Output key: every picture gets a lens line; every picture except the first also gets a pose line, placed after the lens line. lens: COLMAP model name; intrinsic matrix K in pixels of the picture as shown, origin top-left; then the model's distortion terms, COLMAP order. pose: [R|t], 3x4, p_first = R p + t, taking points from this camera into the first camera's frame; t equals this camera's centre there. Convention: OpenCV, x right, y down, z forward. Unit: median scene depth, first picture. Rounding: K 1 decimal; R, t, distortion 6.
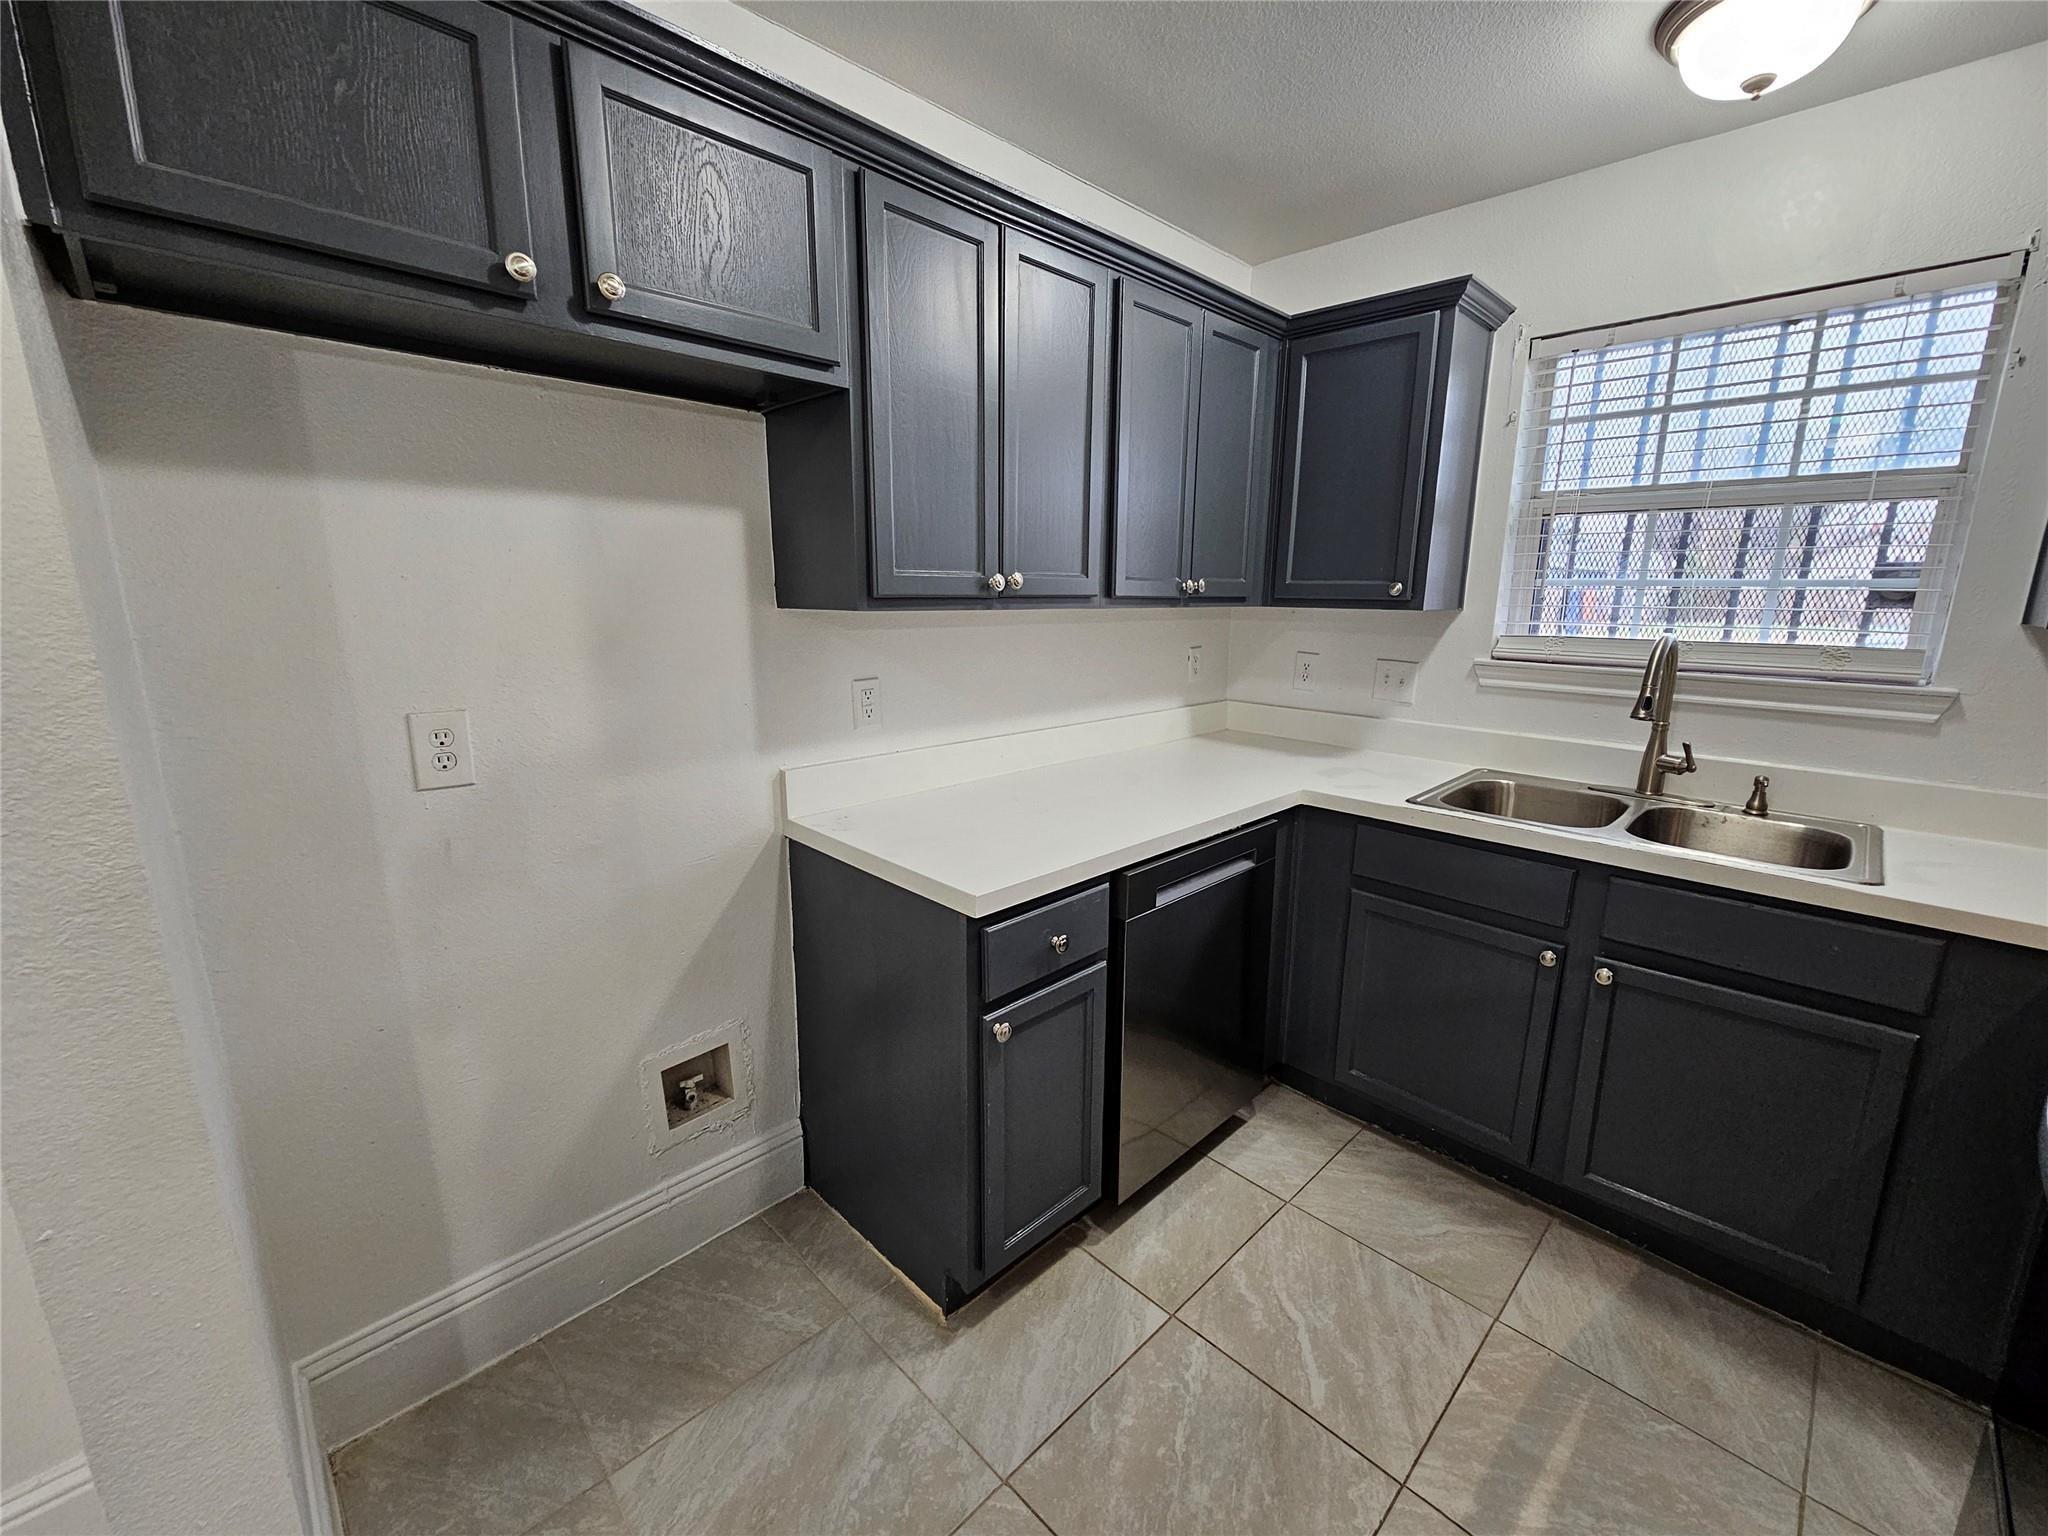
lens RADIAL K [[838.7, 0, 1033.0], [0, 838.7, 765.9], [0, 0, 1]] dist [-0.001364, 0.000230]
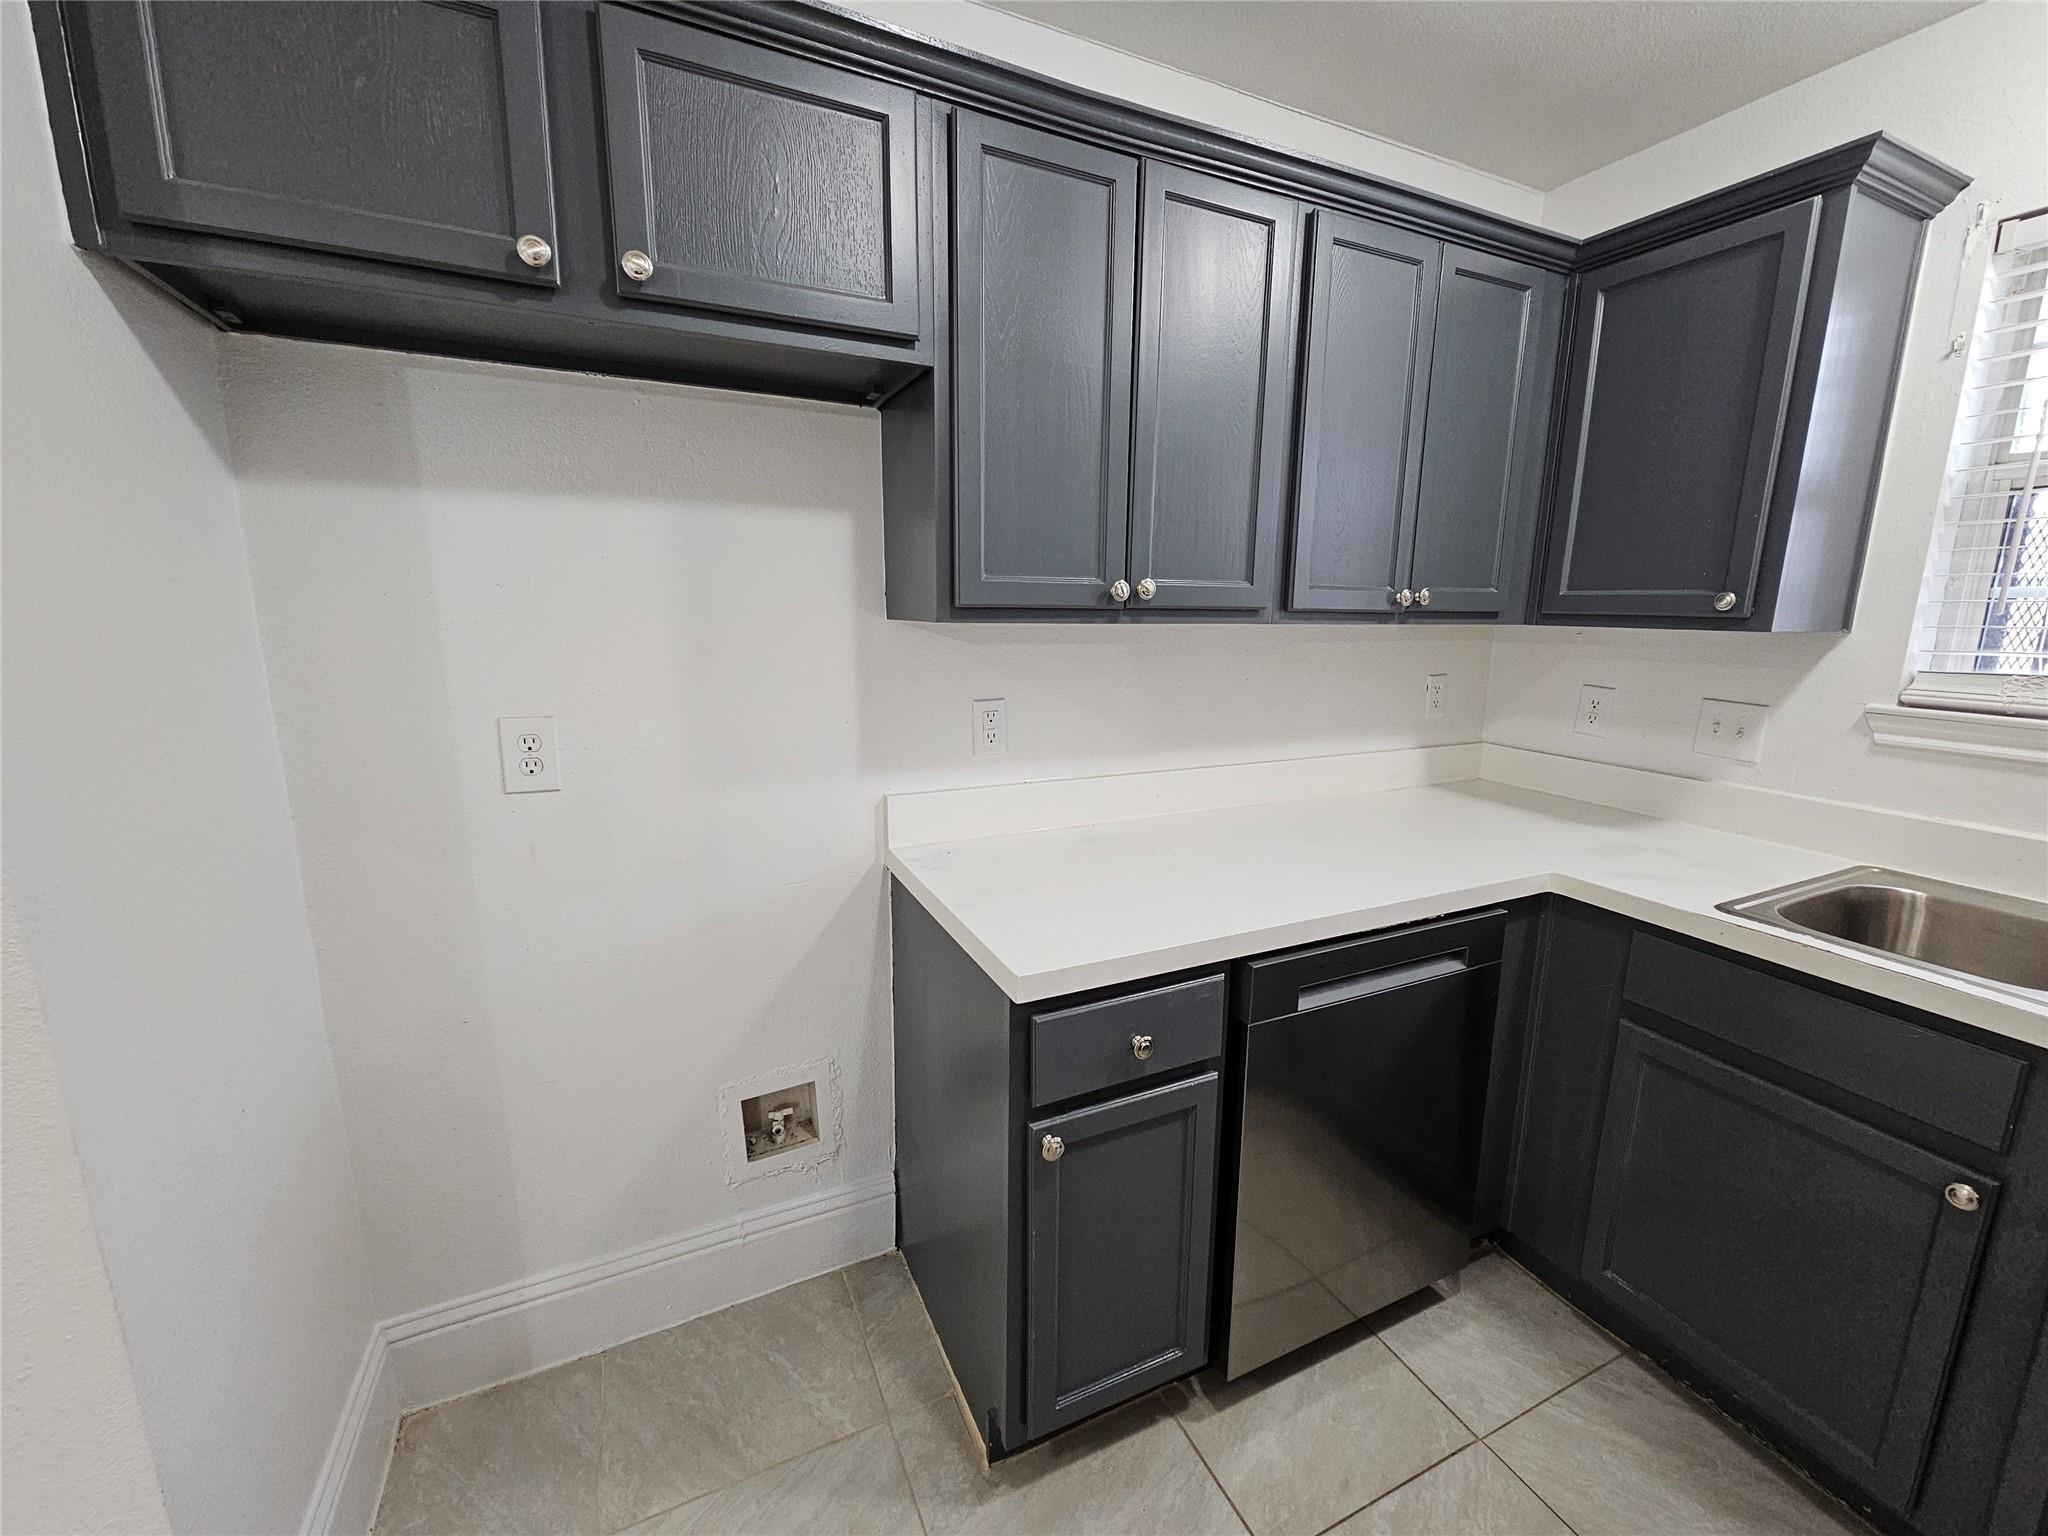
lens RADIAL K [[834.4, 0, 1034.0], [0, 834.4, 763.8], [0, 0, 1]] dist [-0.002000, 0.000685]
pose [[0.942629, 0.064618, -0.327529, 0.144301], [-0.071881, 0.997362, -0.010106, -0.030319], [0.326011, 0.033069, 0.944787, 0.179280]]
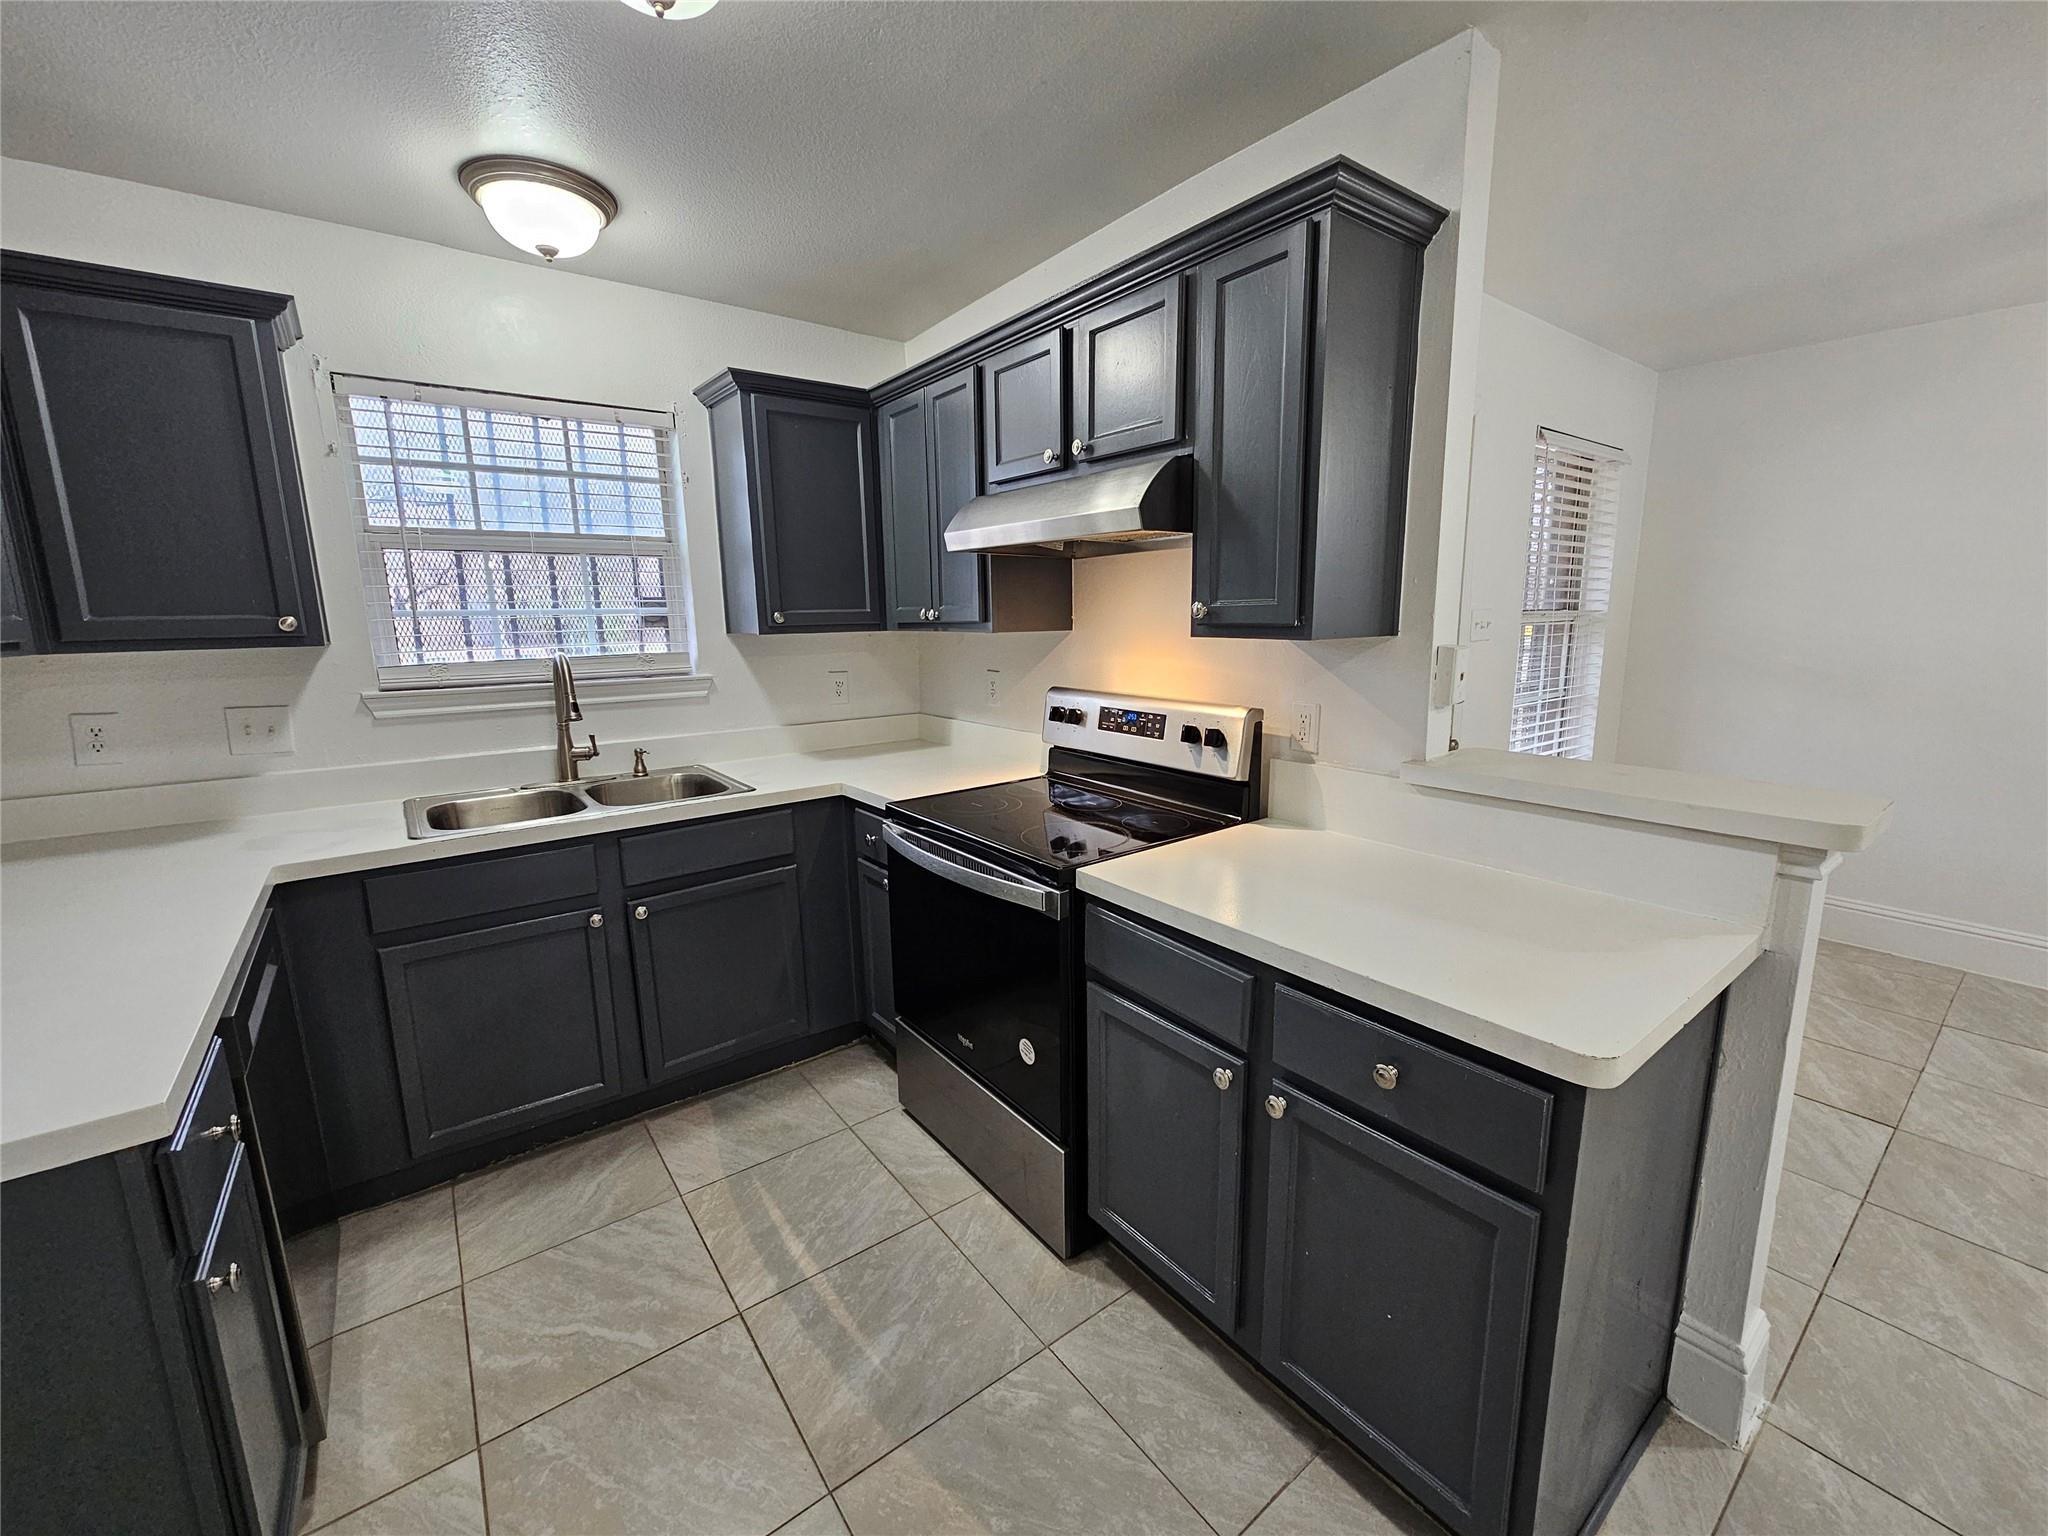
lens RADIAL K [[834.4, 0, 1034.0], [0, 834.4, 763.8], [0, 0, 1]] dist [-0.002000, 0.000685]
pose [[0.129570, -0.191275, 0.972947, -0.414761], [0.221819, 0.961943, 0.159571, -0.039189], [-0.966441, 0.195142, 0.167067, 0.133428]]
